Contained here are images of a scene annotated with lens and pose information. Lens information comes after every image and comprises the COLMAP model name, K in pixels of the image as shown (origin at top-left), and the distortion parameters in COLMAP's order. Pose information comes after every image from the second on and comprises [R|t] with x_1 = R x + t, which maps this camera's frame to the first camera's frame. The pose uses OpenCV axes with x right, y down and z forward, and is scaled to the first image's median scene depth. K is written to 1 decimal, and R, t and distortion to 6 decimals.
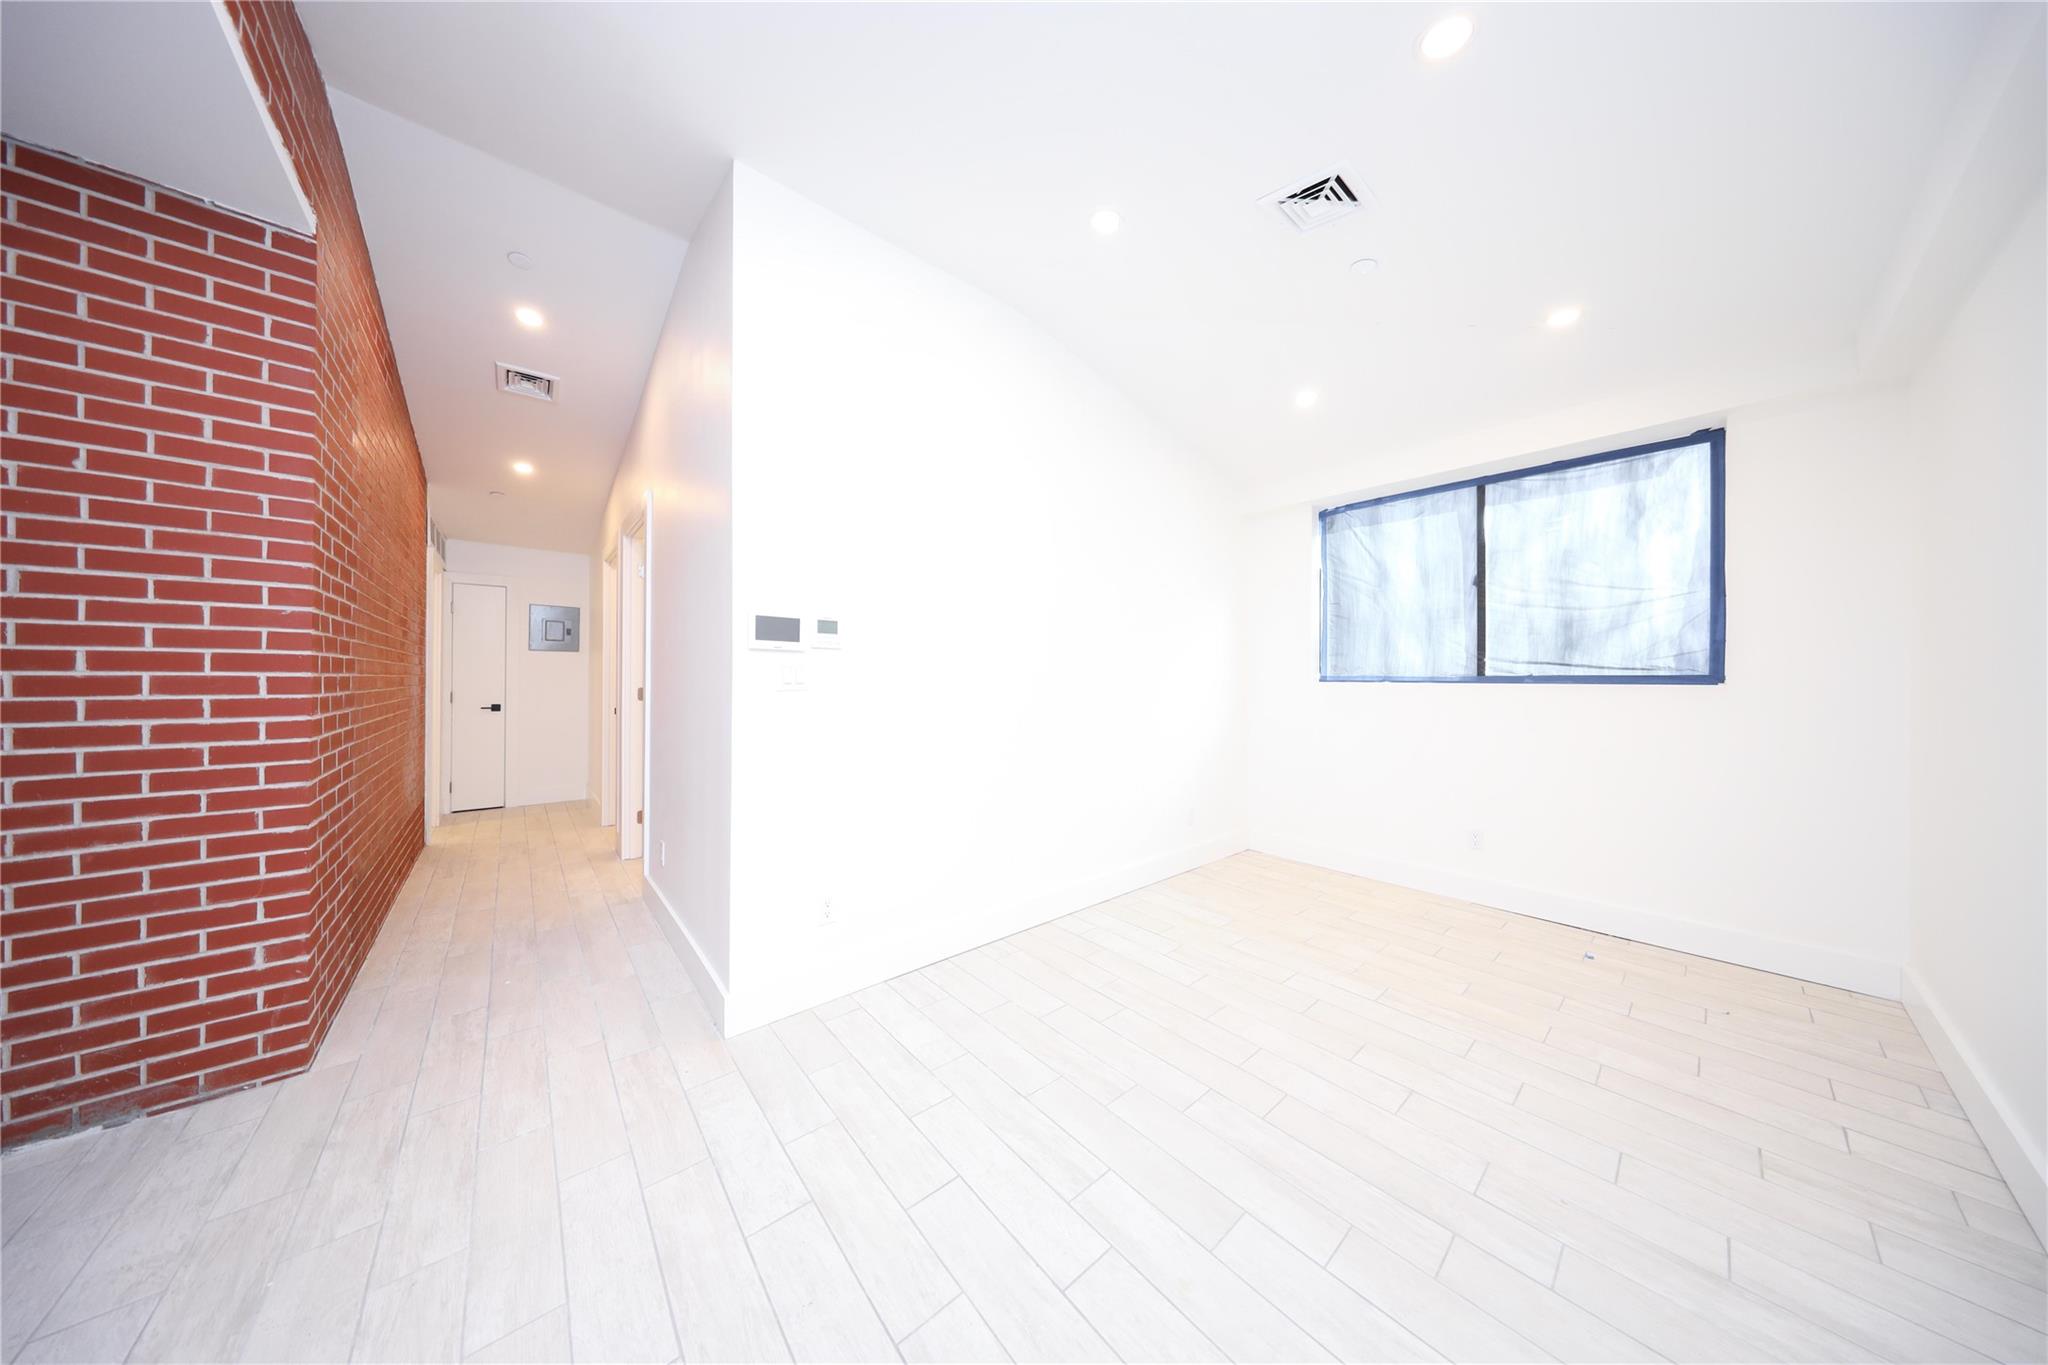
lens RADIAL K [[590.3, 0, 1015.2], [0, 590.3, 678.4], [0, 0, 1]] dist [-0.000944, 0.000009]
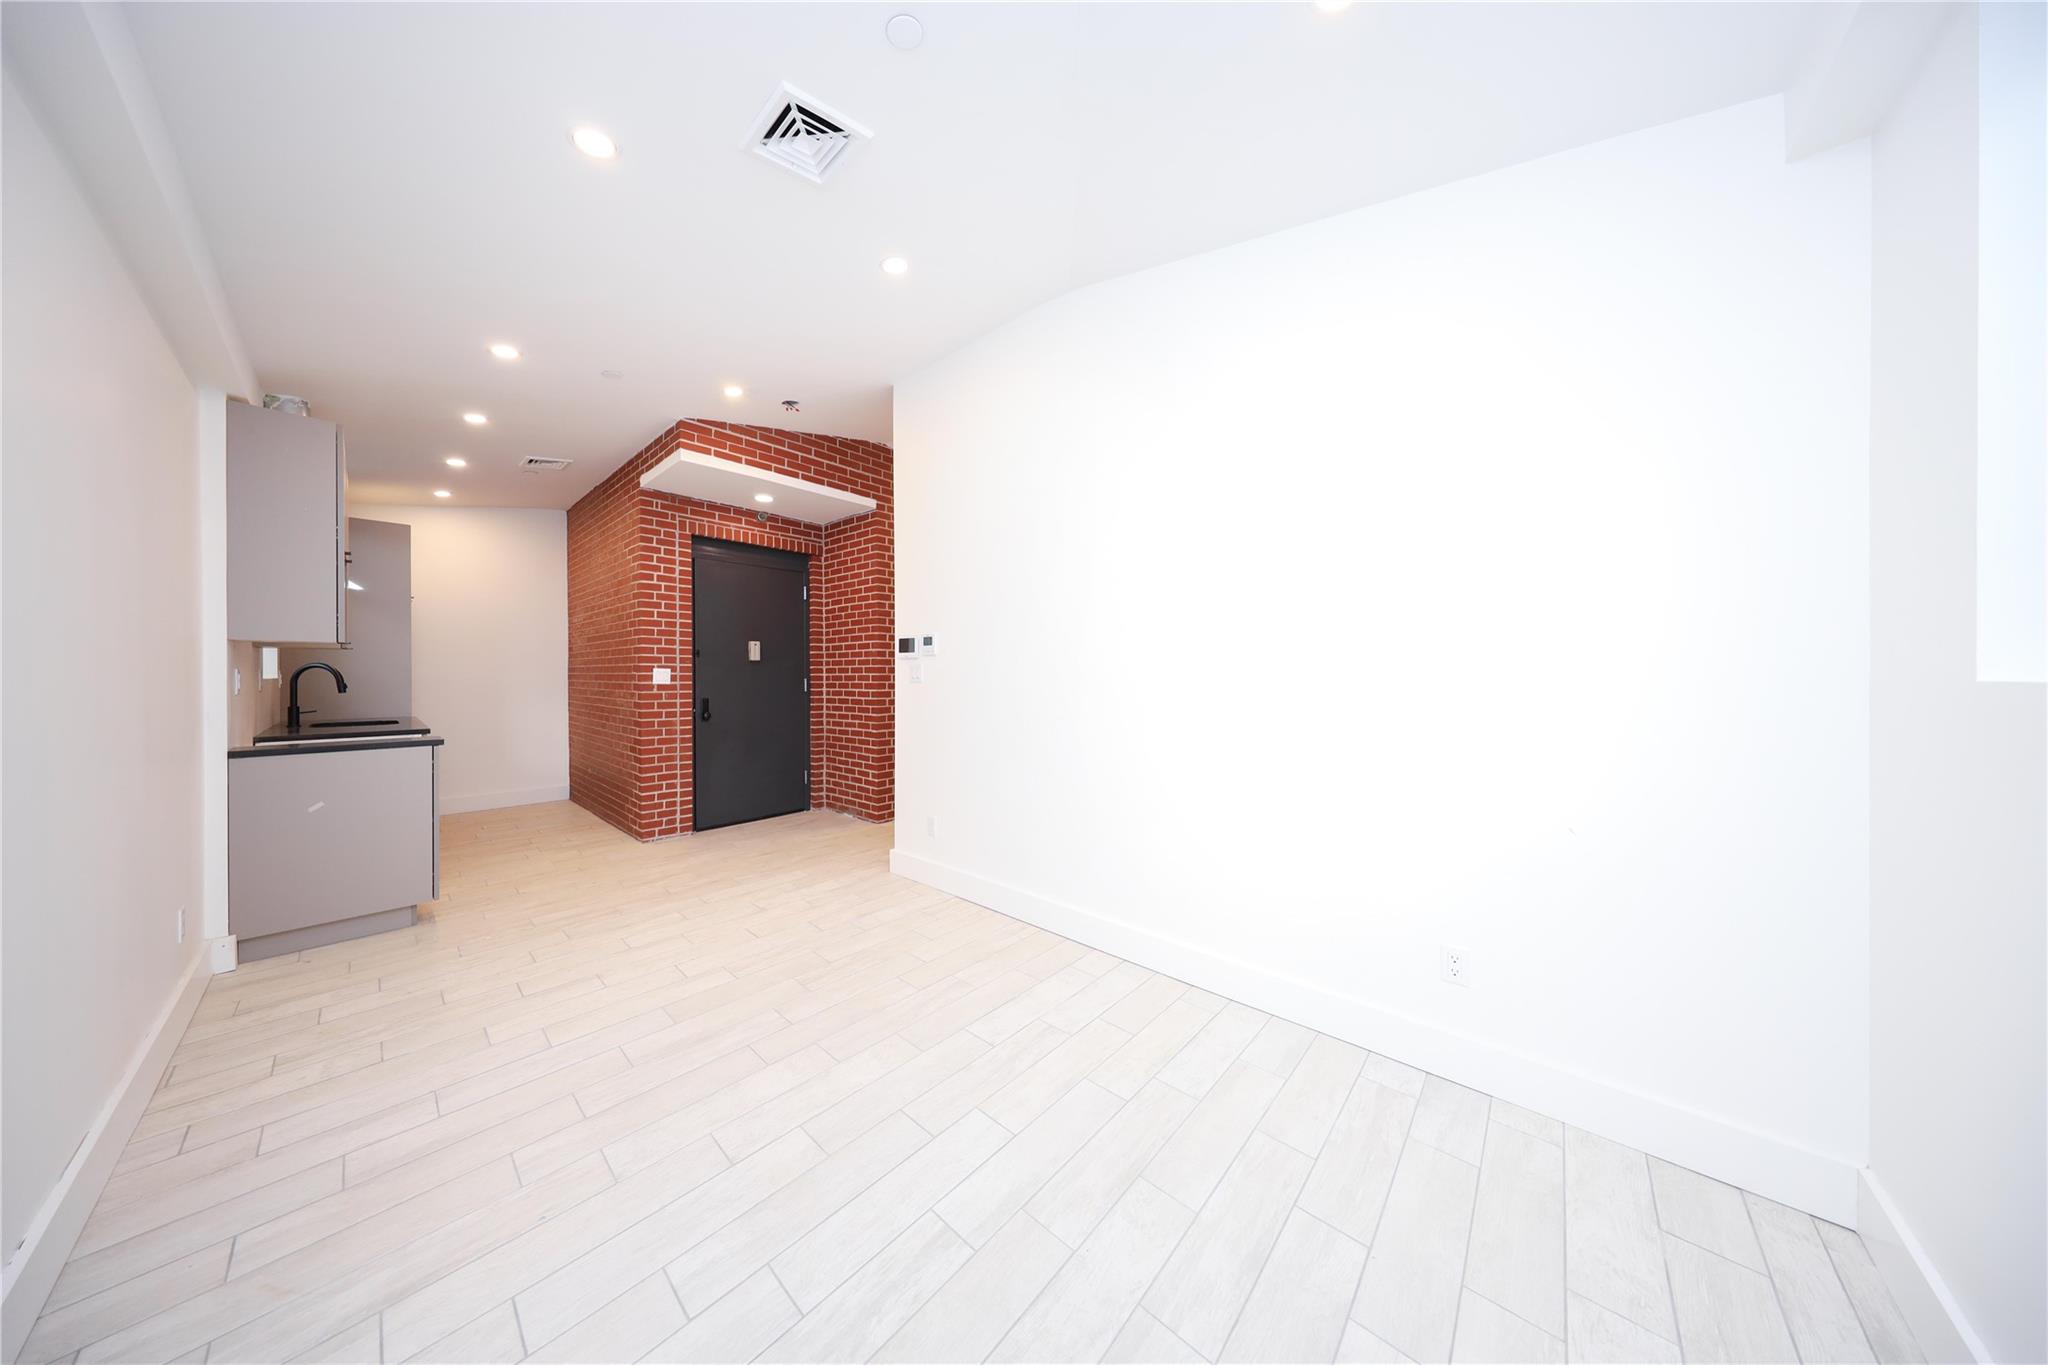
lens RADIAL K [[590.3, 0, 1014.1], [0, 590.3, 679.5], [0, 0, 1]] dist [-0.000944, 0.000009]
pose [[0.134815, 0.002940, -0.990866, 1.649674], [0.002204, 0.999992, 0.003267, 0.010903], [0.990868, -0.002624, 0.134807, 1.361261]]
